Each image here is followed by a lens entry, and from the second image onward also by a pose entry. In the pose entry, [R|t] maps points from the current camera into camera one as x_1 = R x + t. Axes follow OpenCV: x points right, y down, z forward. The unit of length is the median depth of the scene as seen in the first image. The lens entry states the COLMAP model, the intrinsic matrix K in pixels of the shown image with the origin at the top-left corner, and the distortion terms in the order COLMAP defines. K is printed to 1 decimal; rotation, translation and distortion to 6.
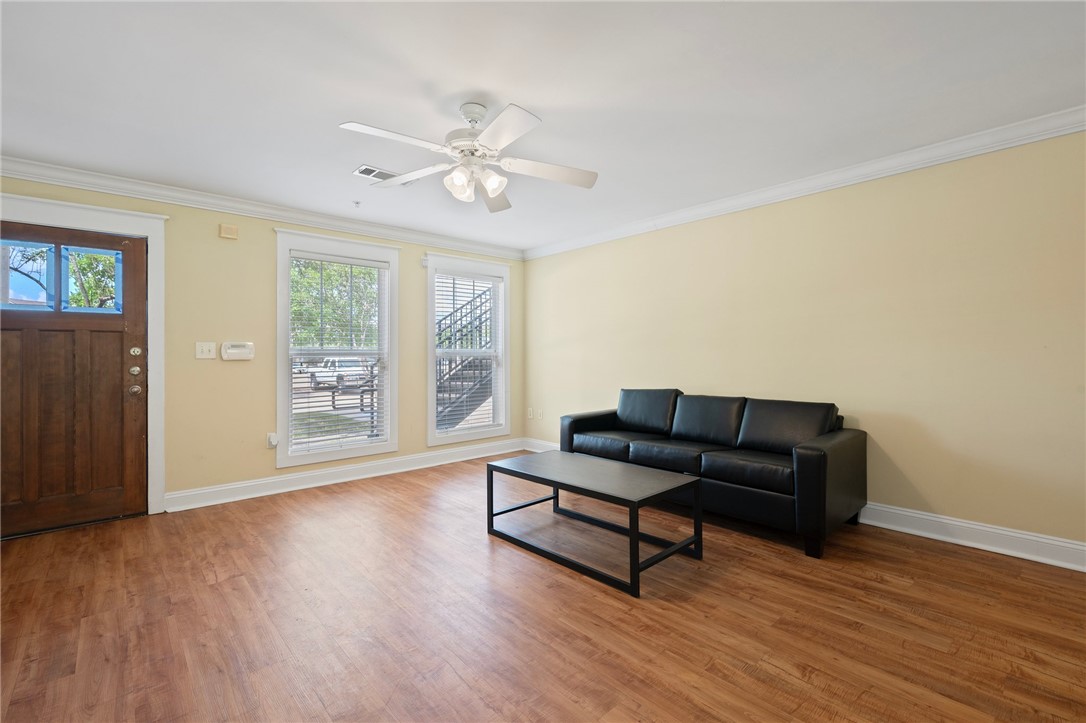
lens RADIAL K [[476.5, 0, 543.0], [0, 476.5, 361.5], [0, 0, 1]] dist [0.000223, 0.000052]
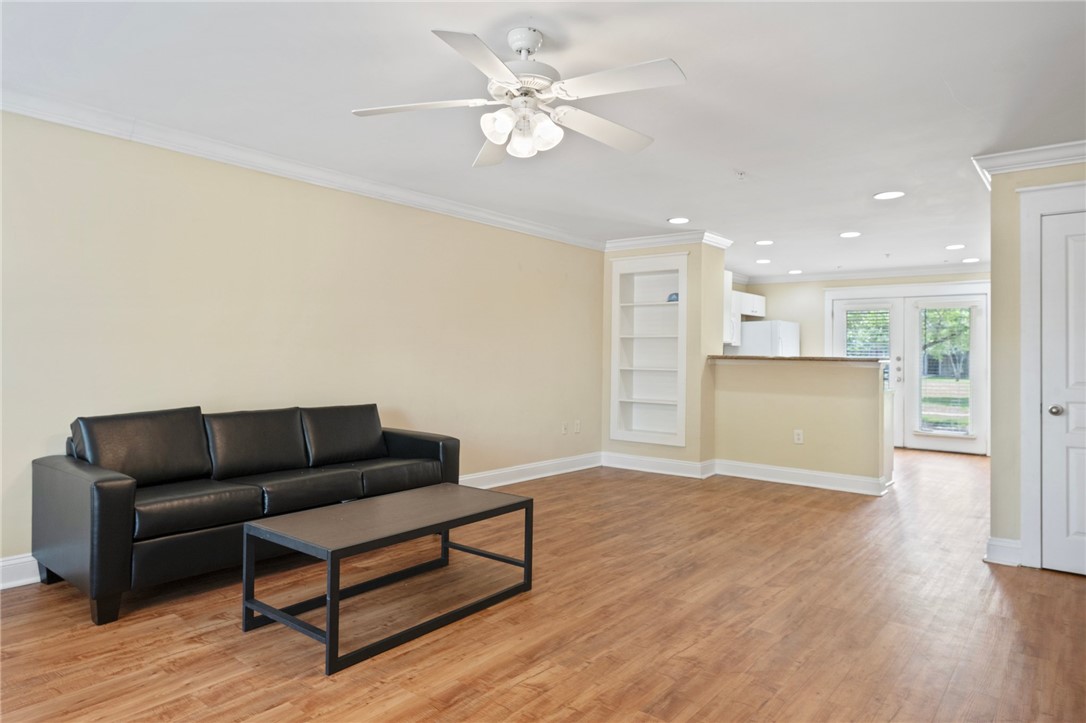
lens RADIAL K [[671.2, 0, 542.0], [0, 671.2, 343.1], [0, 0, 1]] dist [0.002415, 0.000625]
pose [[-0.150906, 0.019655, 0.988353, -1.201337], [-0.005371, 0.999771, -0.020702, -0.024383], [-0.988534, -0.008432, -0.150766, 1.106484]]
